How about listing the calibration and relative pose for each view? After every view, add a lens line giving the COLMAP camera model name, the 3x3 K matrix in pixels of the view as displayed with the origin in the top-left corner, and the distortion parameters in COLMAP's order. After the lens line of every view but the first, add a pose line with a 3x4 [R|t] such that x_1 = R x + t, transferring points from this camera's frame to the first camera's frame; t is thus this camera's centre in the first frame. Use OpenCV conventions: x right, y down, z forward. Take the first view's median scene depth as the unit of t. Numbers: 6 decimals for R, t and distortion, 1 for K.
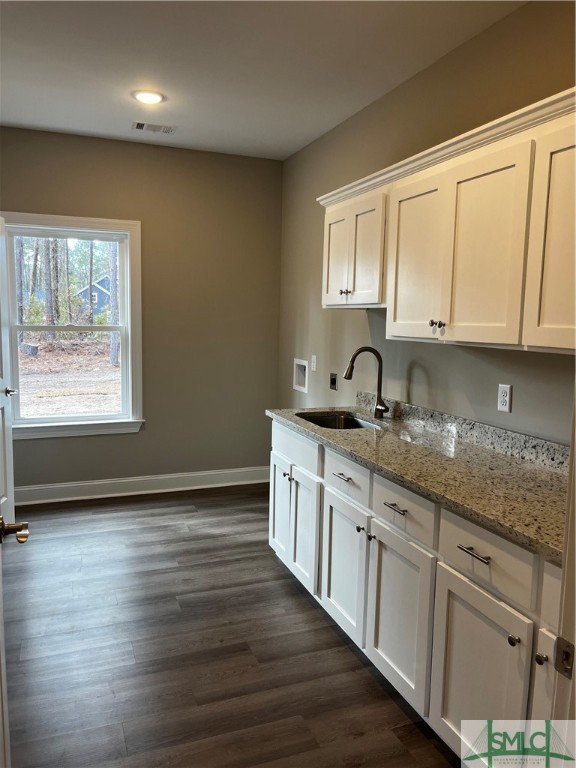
lens RADIAL K [[569.6, 0, 288.0], [0, 569.6, 384.0], [0, 0, 1]] dist [-0.001896, -0.000514]
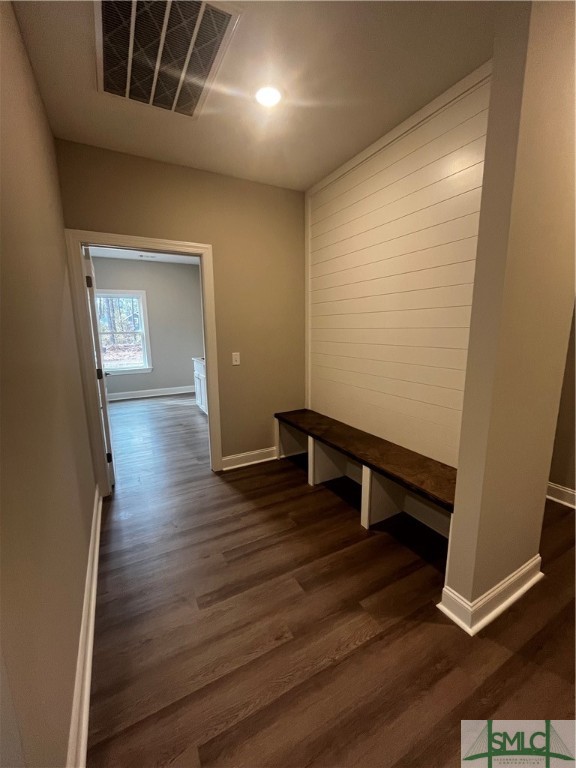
lens RADIAL K [[313.3, 0, 288.0], [0, 313.3, 384.0], [0, 0, 1]] dist [-0.003338, 0.000050]
pose [[0.992625, -0.055857, 0.107588, 0.056156], [0.049035, 0.996677, 0.065040, 0.020583], [-0.110864, -0.059285, 0.992066, -0.137931]]
